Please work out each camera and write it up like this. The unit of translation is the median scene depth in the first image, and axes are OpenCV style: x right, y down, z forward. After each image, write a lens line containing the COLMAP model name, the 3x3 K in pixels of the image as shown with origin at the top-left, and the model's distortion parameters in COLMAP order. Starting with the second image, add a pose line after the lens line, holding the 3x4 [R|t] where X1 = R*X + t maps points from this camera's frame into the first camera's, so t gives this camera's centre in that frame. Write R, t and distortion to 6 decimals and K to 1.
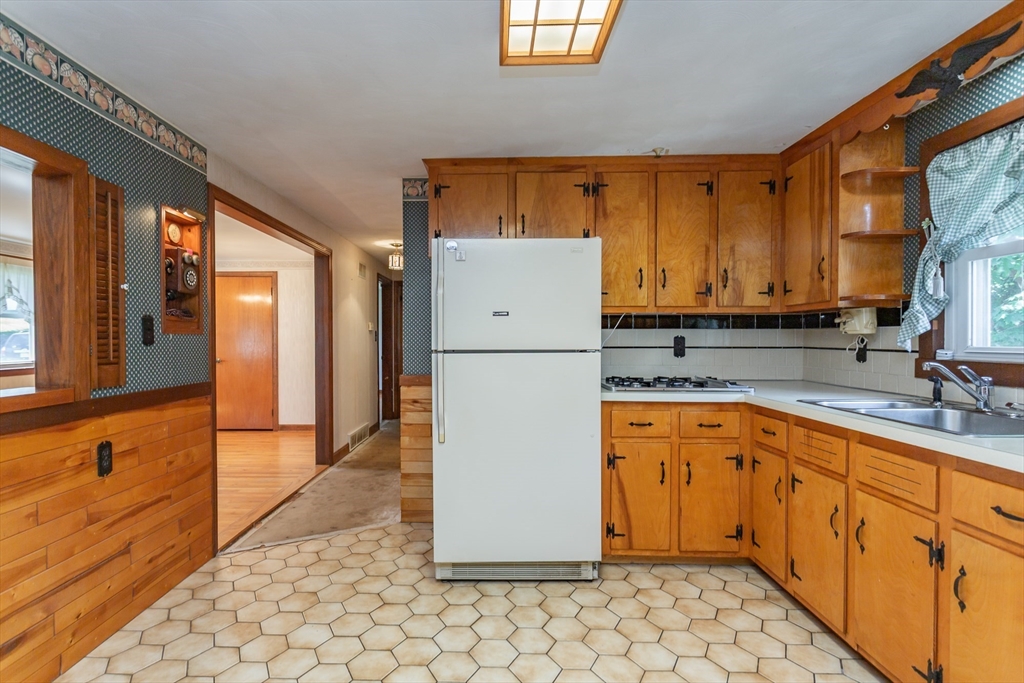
lens RADIAL K [[503.8, 0, 475.4], [0, 503.8, 348.1], [0, 0, 1]] dist [-0.000998, -0.000004]
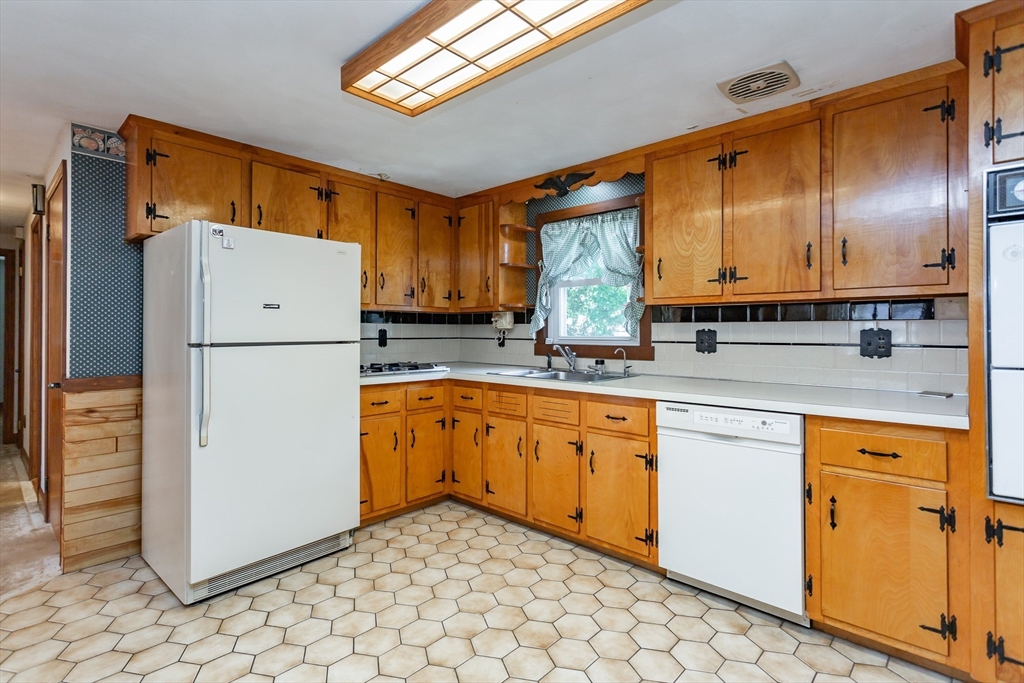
lens RADIAL K [[496.1, 0, 513.6], [0, 496.1, 330.6], [0, 0, 1]] dist [0.001138, 0.000167]
pose [[0.648808, 0.003148, 0.760945, -0.374465], [0.012286, 0.999818, -0.014612, 0.000397], [-0.760853, 0.018829, 0.648651, -0.004150]]
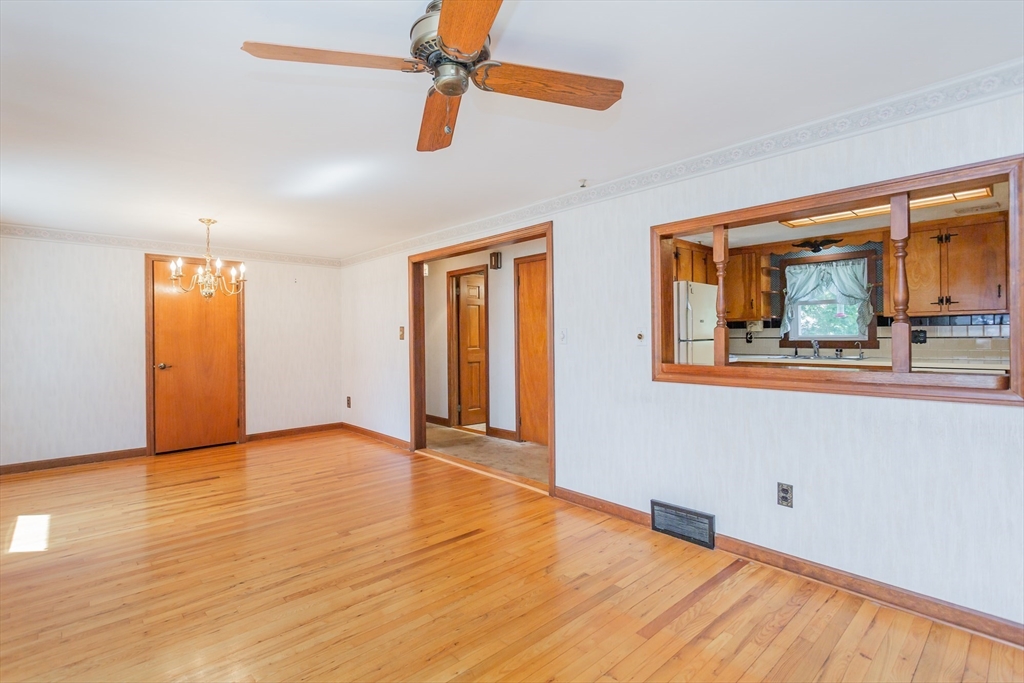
lens RADIAL K [[484.5, 0, 512.0], [0, 484.5, 341.5], [0, 0, 1]] dist [-0.001027, 0.000168]
pose [[0.709537, -0.014344, 0.704522, -1.744590], [0.023134, 0.999728, -0.002945, 0.000273], [-0.704288, 0.018388, 0.709676, 0.168834]]
